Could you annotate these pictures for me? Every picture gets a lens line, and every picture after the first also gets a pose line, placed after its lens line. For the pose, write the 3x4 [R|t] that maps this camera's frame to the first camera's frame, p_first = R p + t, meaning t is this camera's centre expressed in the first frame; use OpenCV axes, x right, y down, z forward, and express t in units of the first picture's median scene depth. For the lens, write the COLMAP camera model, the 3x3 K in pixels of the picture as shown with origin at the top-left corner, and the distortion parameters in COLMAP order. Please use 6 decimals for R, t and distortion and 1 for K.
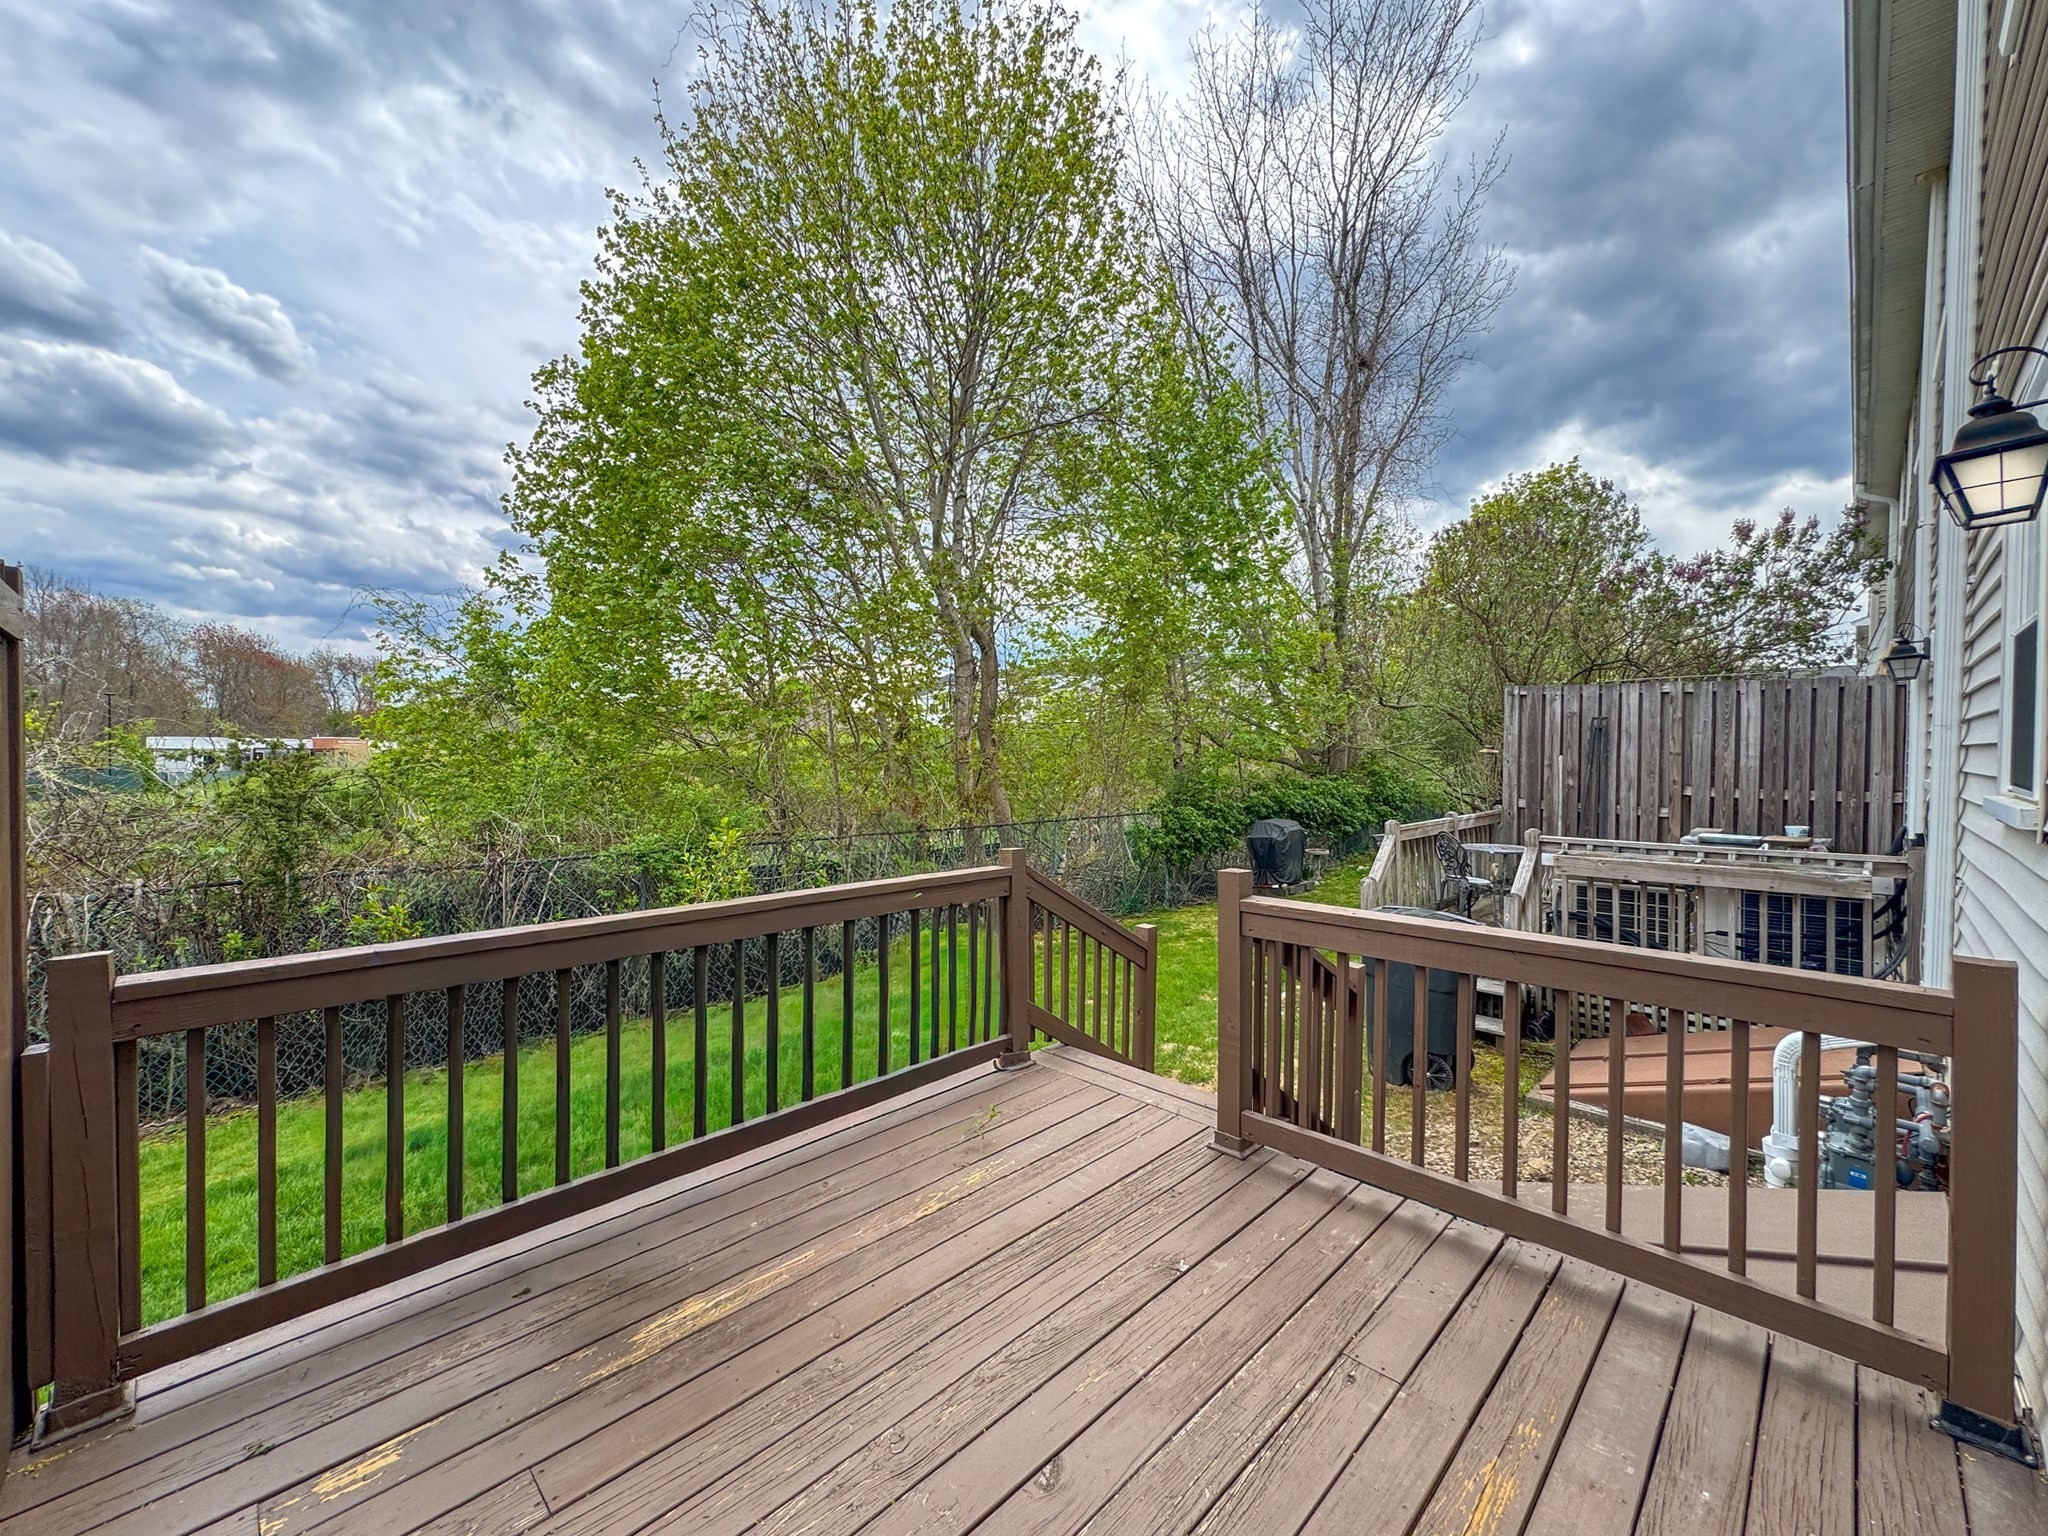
lens RADIAL K [[817.2, 0, 1013.4], [0, 817.2, 764.6], [0, 0, 1]] dist [0.000744, 0.000328]
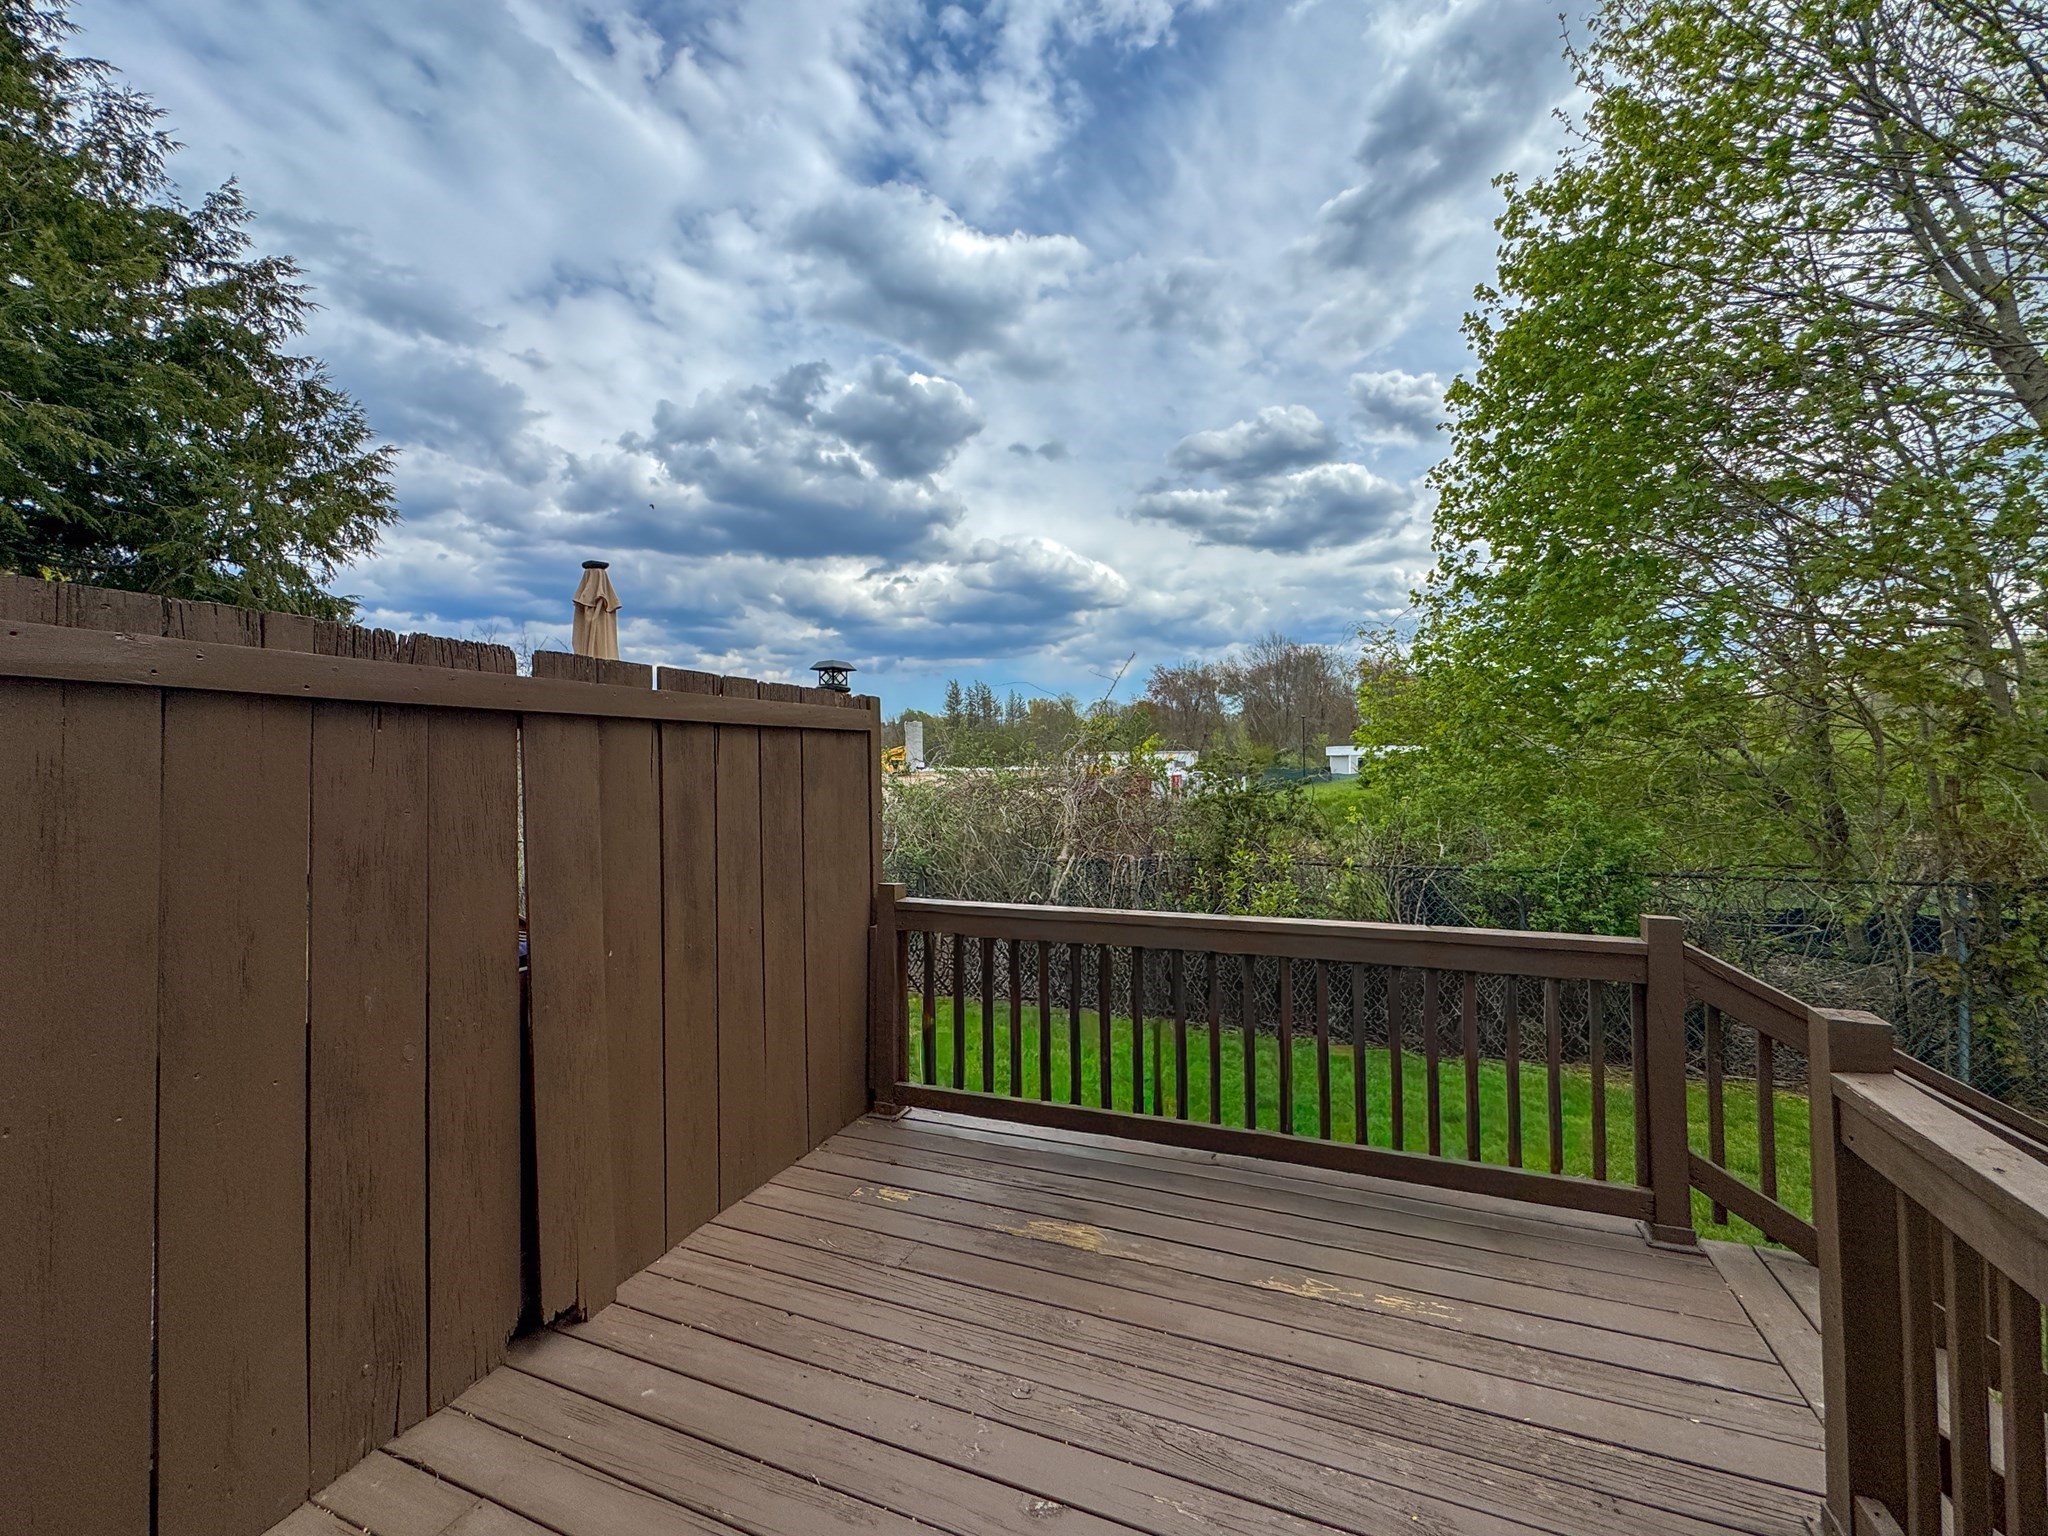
lens RADIAL K [[826.1, 0, 1016.7], [0, 826.1, 758.8], [0, 0, 1]] dist [-0.002025, 0.000714]
pose [[0.386516, -0.013867, -0.922178, 0.500087], [0.008012, 0.999900, -0.011677, -0.029708], [0.922248, -0.002875, 0.386588, 0.285345]]
